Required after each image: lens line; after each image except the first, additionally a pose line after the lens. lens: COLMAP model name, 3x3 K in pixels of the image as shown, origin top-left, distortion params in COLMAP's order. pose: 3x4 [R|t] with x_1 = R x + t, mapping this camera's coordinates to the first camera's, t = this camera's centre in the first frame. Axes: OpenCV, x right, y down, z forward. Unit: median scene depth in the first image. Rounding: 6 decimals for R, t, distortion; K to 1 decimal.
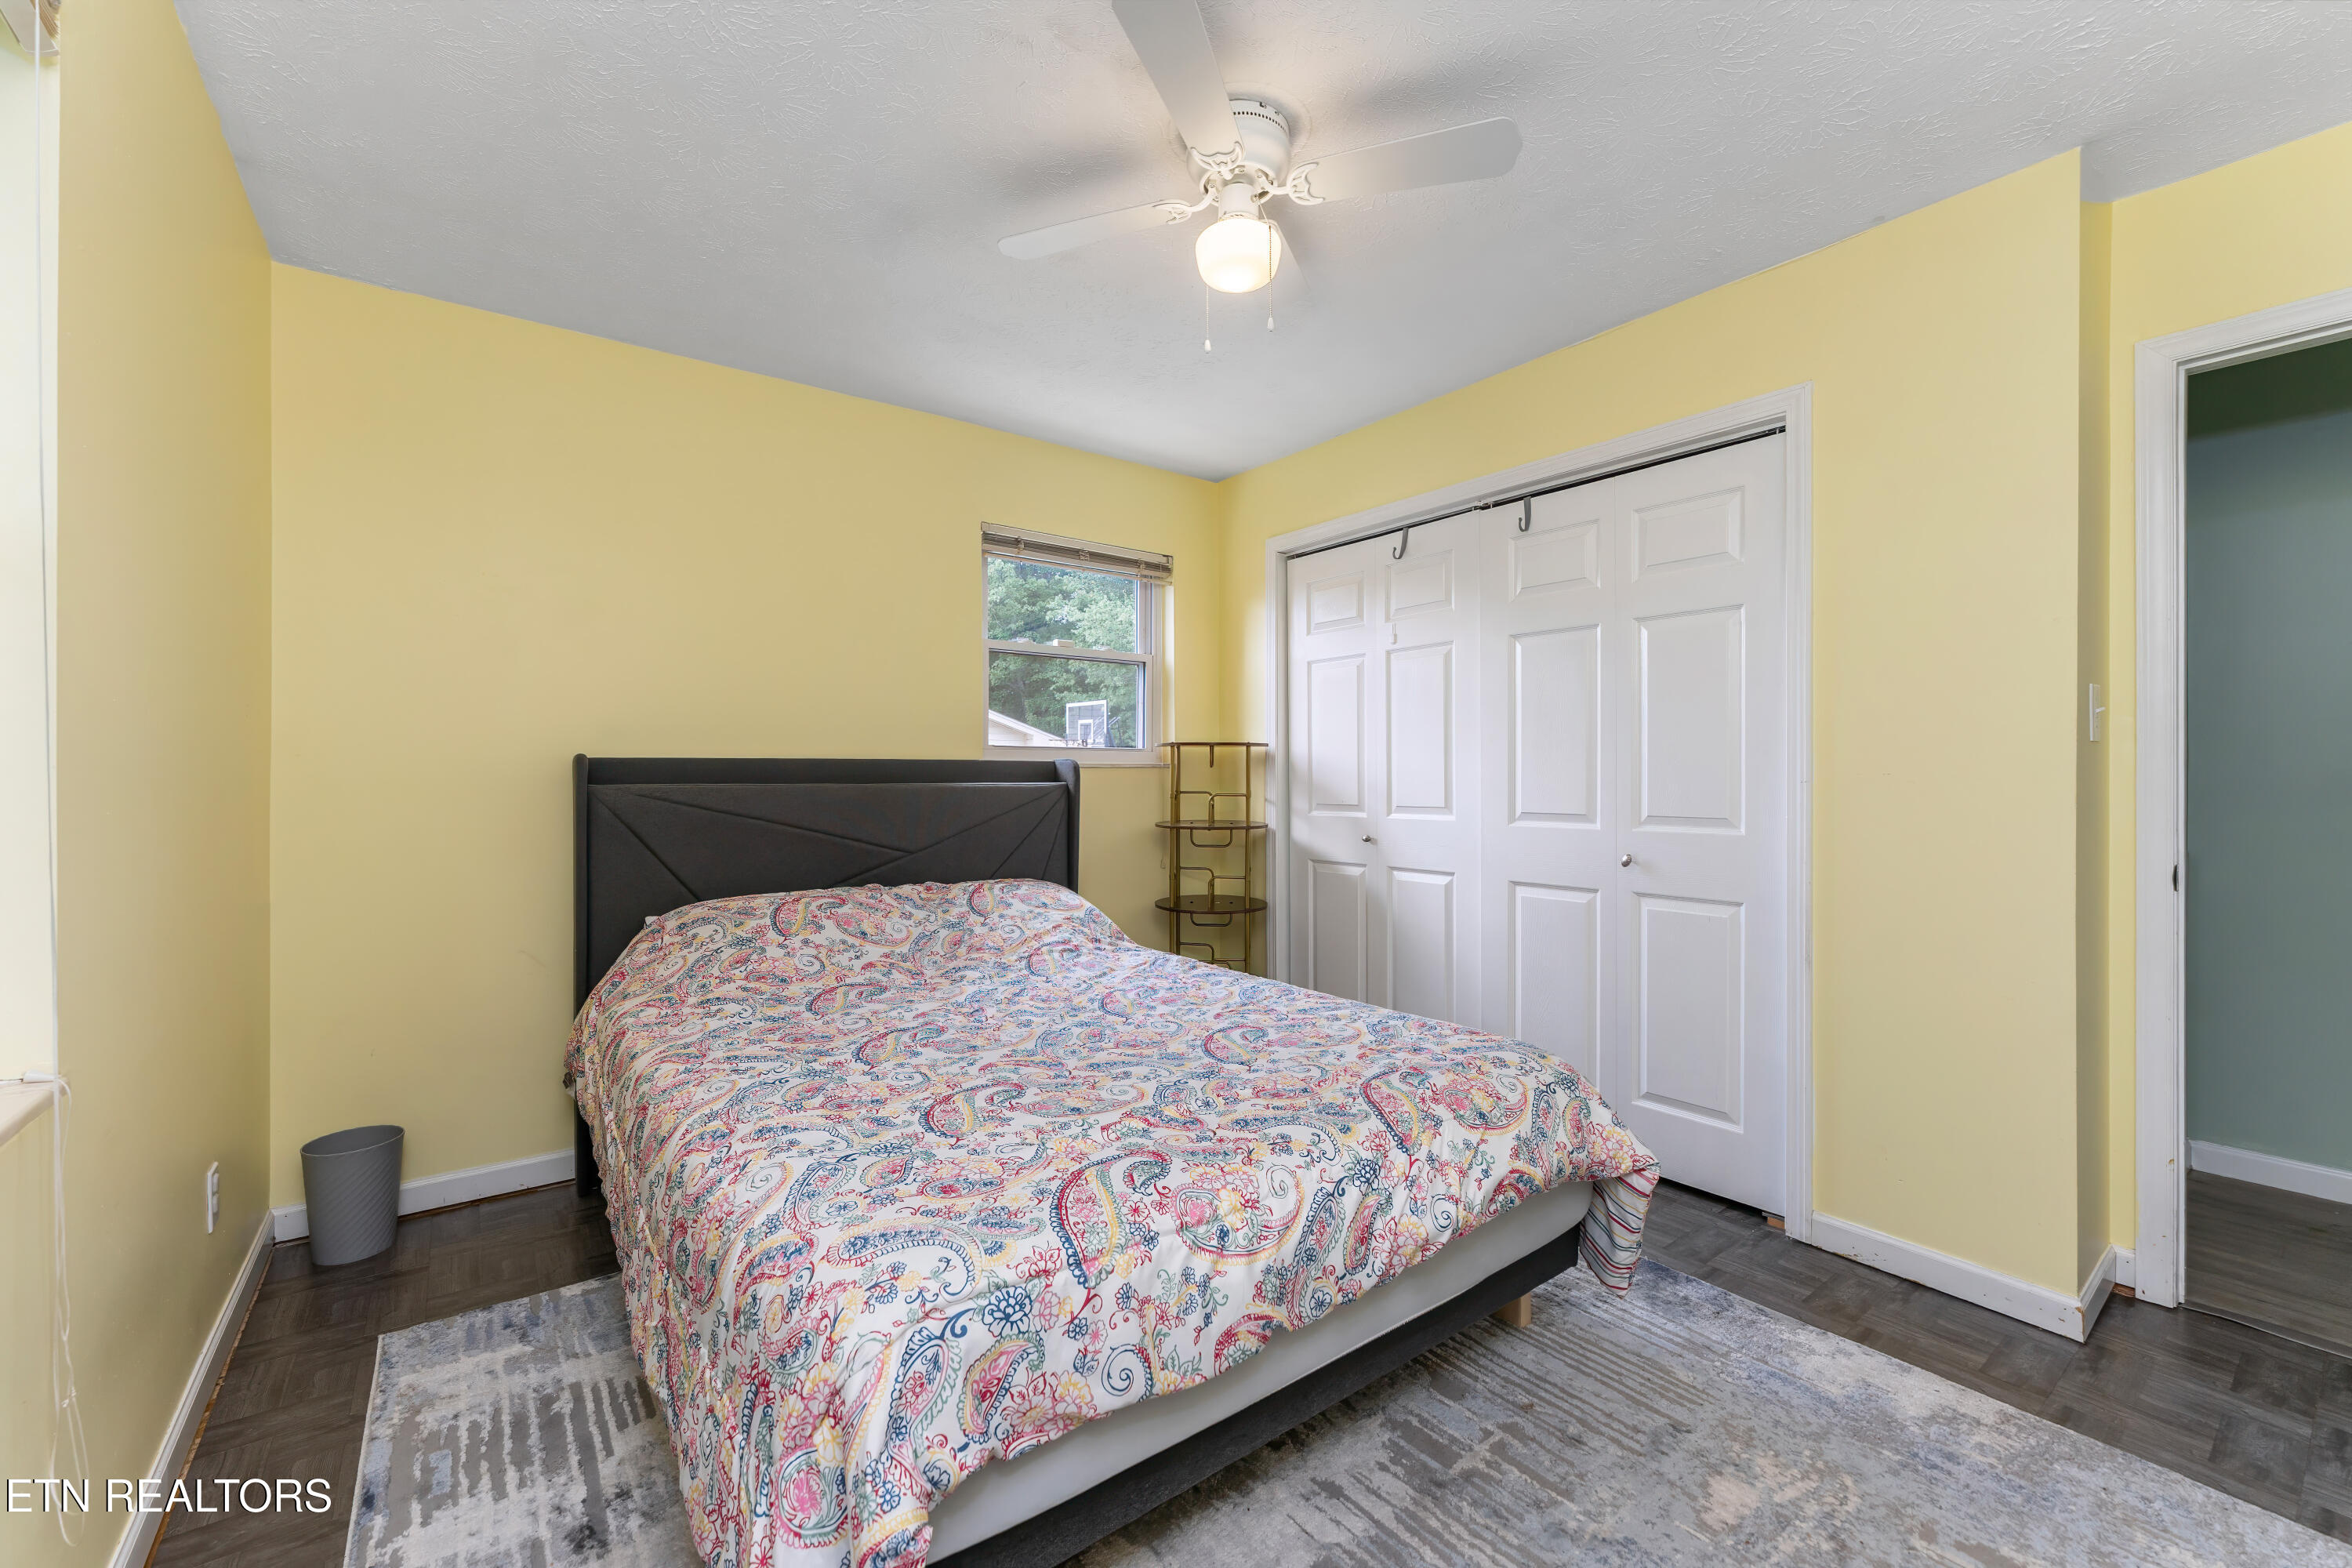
lens RADIAL K [[966.3, 0, 1242.6], [0, 966.3, 778.5], [0, 0, 1]] dist [0.000170, -0.000046]
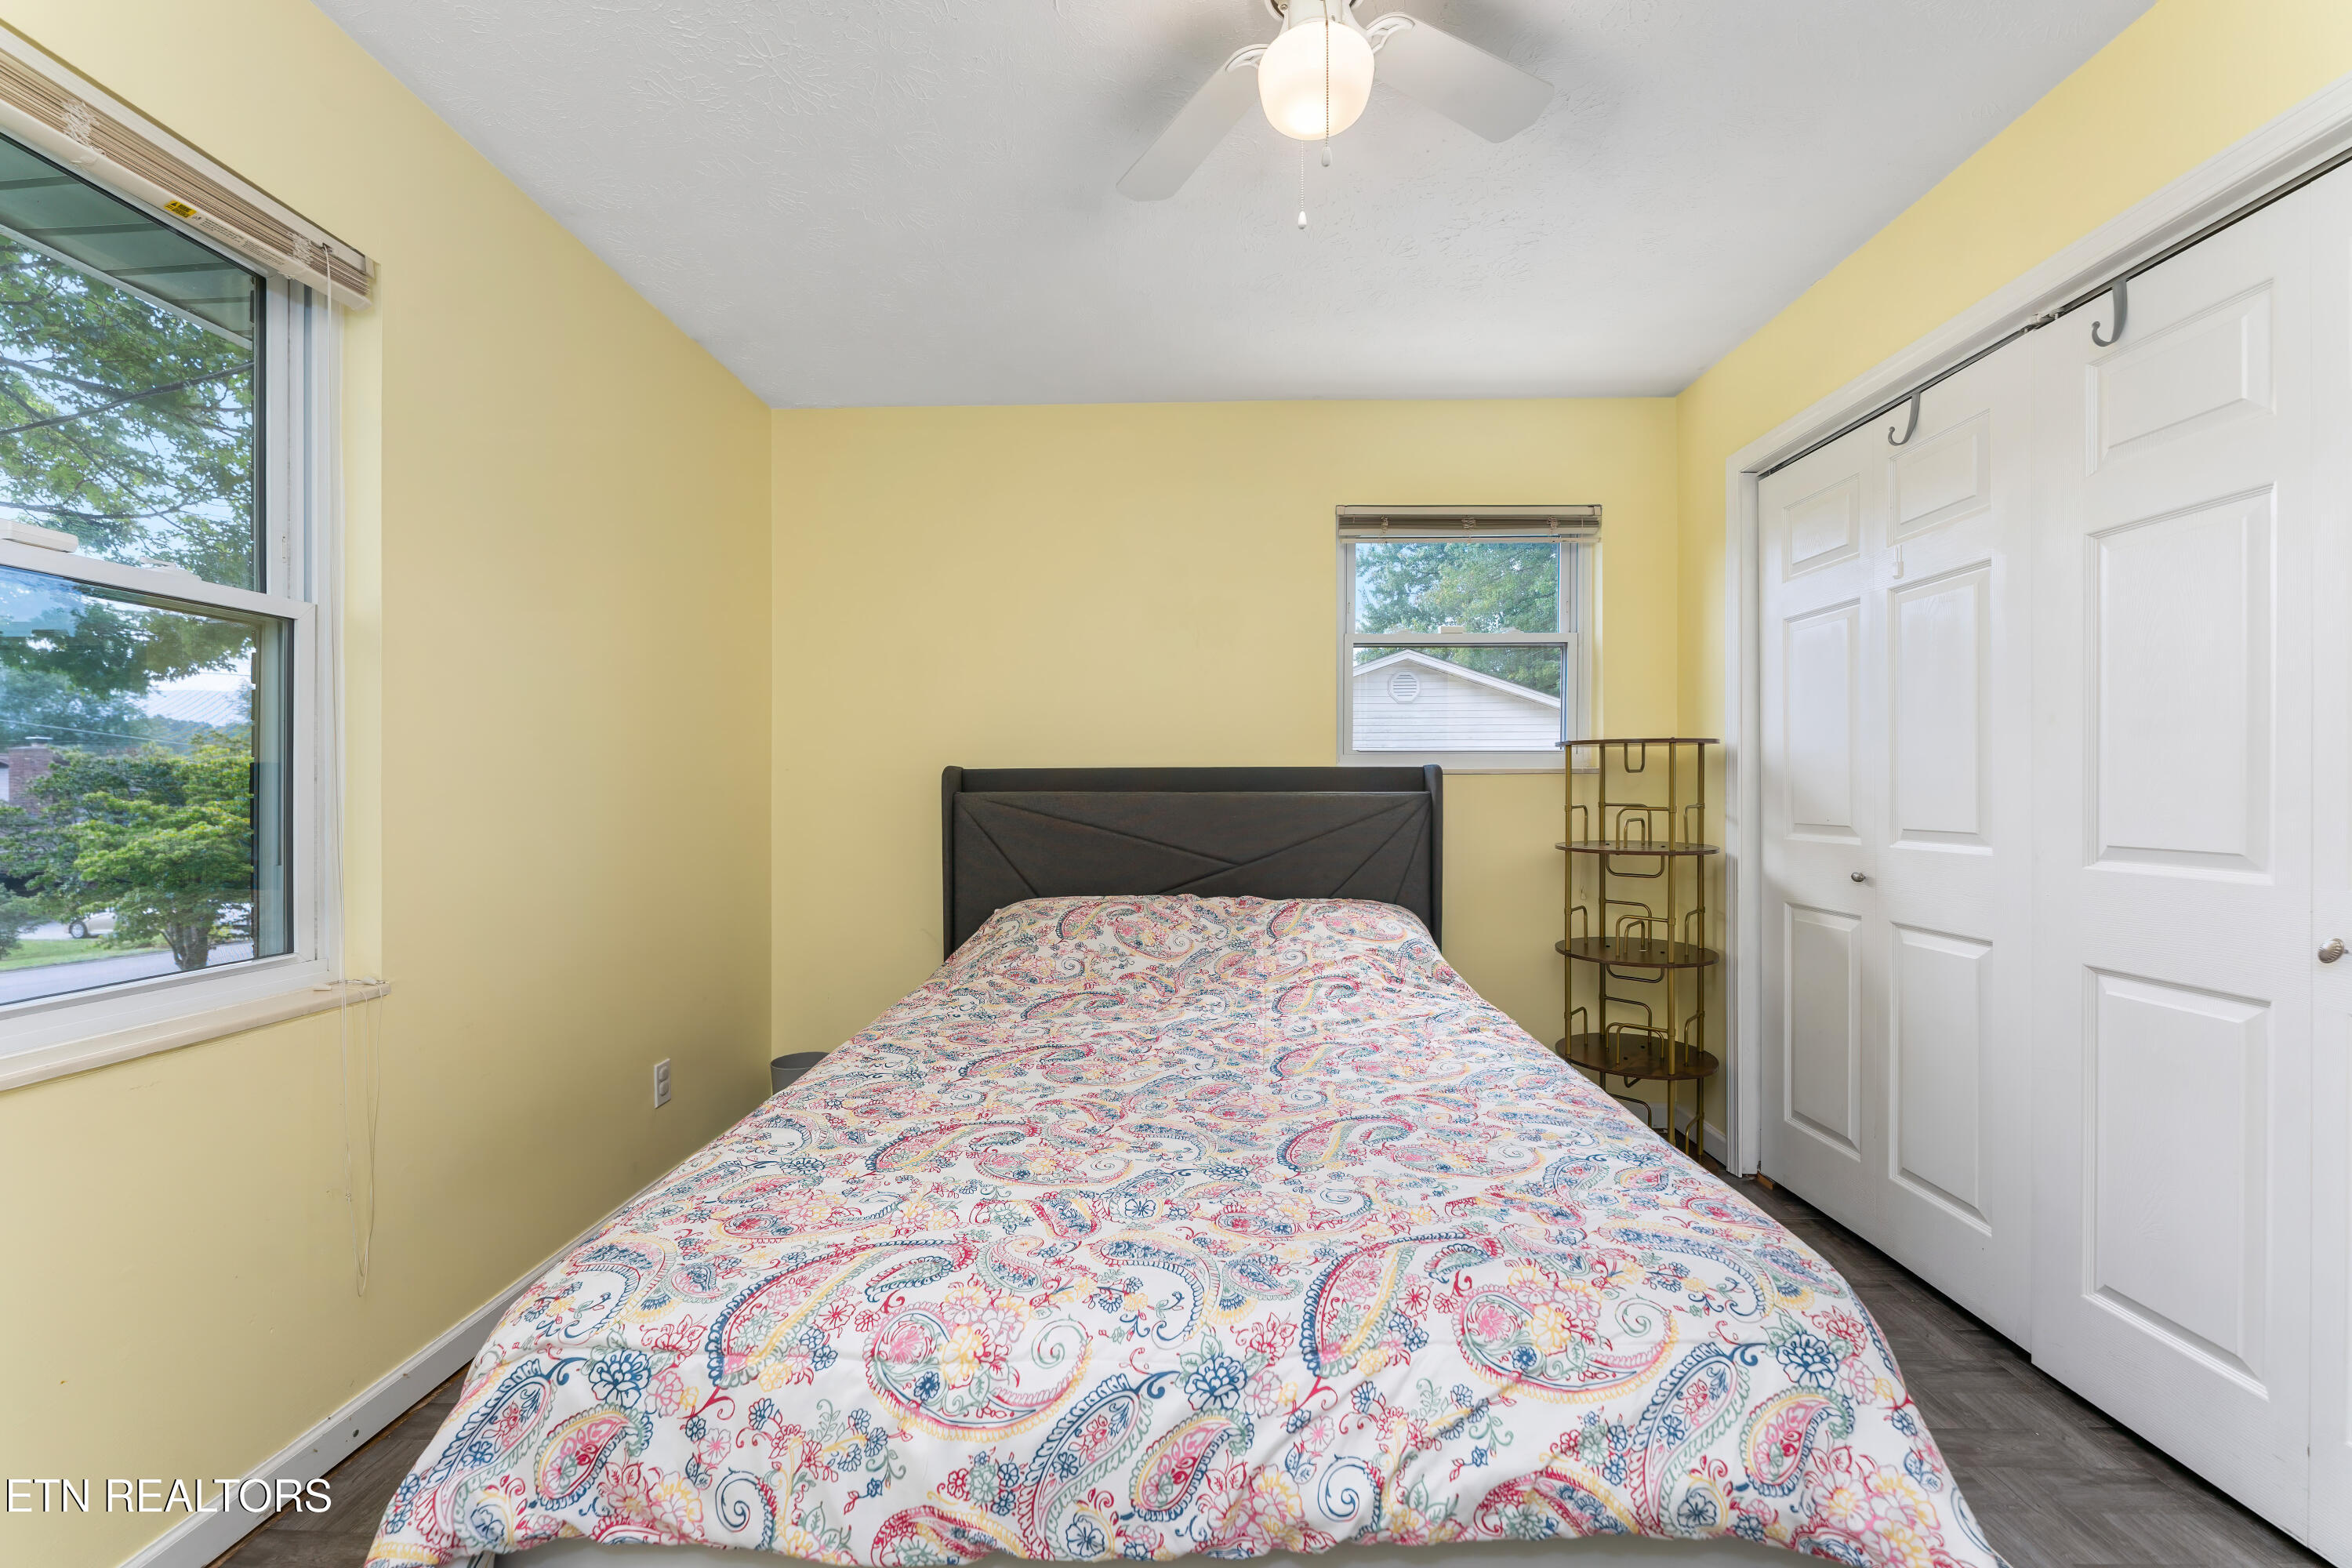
lens RADIAL K [[994.5, 0, 1175.9], [0, 994.5, 791.2], [0, 0, 1]] dist [-0.002264, -0.000084]
pose [[0.763803, 0.002235, -0.645446, 0.448873], [-0.000273, 0.999995, 0.003140, 0.002366], [0.645450, -0.002222, 0.763799, 0.378963]]
